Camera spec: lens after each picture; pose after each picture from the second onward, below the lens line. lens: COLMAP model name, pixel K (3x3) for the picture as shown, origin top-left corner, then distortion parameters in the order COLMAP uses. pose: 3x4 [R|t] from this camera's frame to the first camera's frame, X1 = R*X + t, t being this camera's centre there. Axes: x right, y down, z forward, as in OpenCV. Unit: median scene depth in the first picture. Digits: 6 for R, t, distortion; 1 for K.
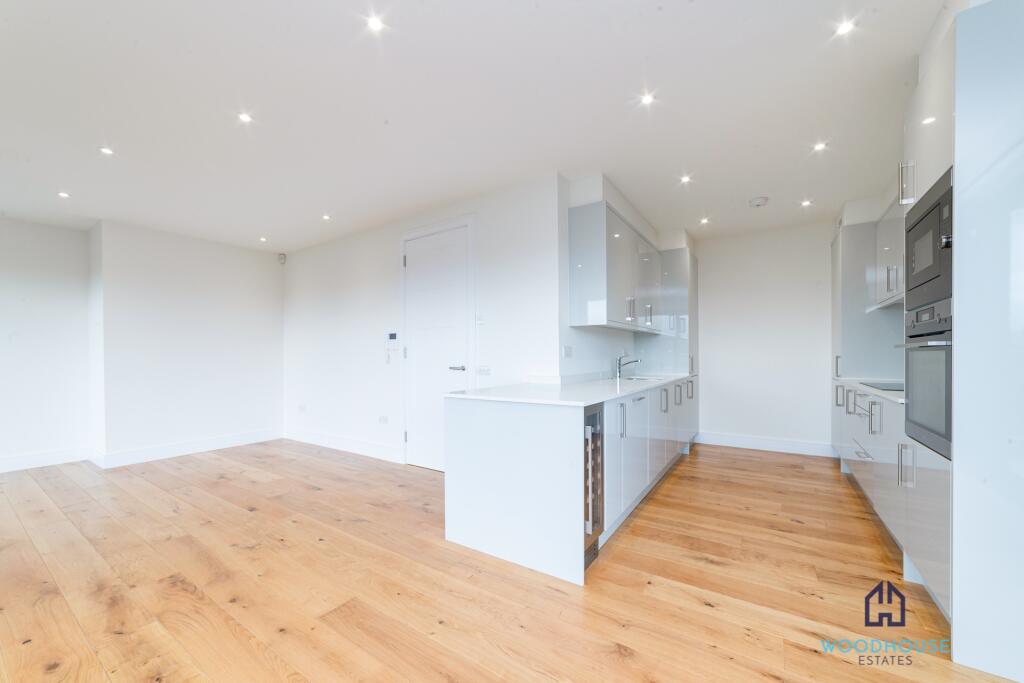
lens RADIAL K [[395.3, 0, 511.7], [0, 395.3, 351.2], [0, 0, 1]] dist [-0.008850, 0.002734]
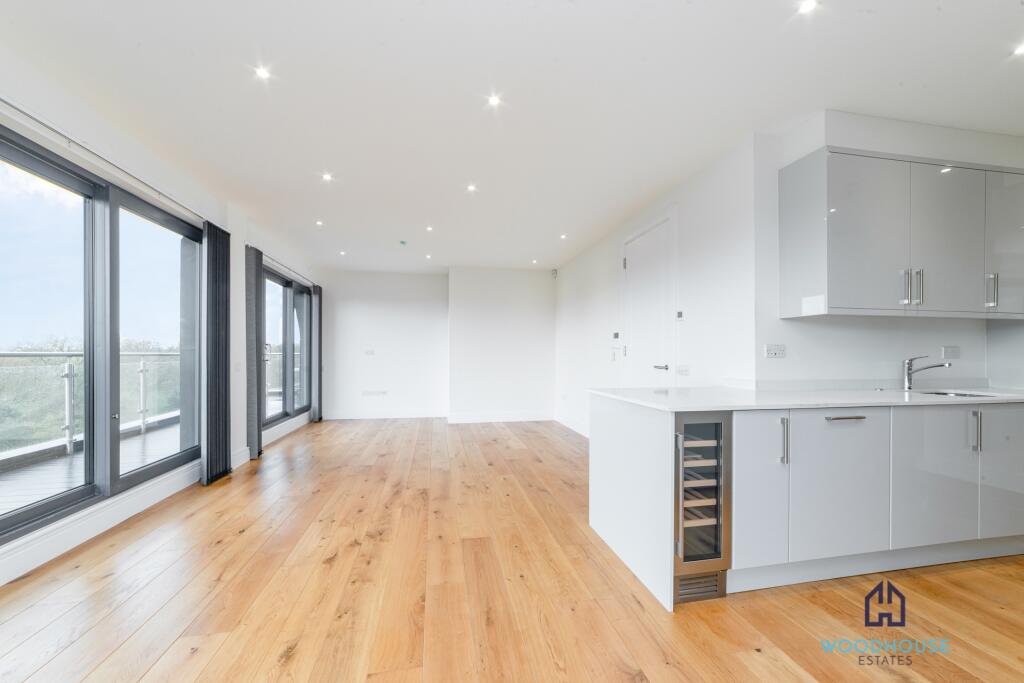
lens RADIAL K [[395.3, 0, 510.3], [0, 395.3, 346.4], [0, 0, 1]] dist [-0.008850, 0.002734]
pose [[0.704572, -0.004646, -0.709617, 0.447727], [0.000271, 0.999980, -0.006278, -0.003318], [0.709633, 0.004231, 0.704559, 0.086683]]
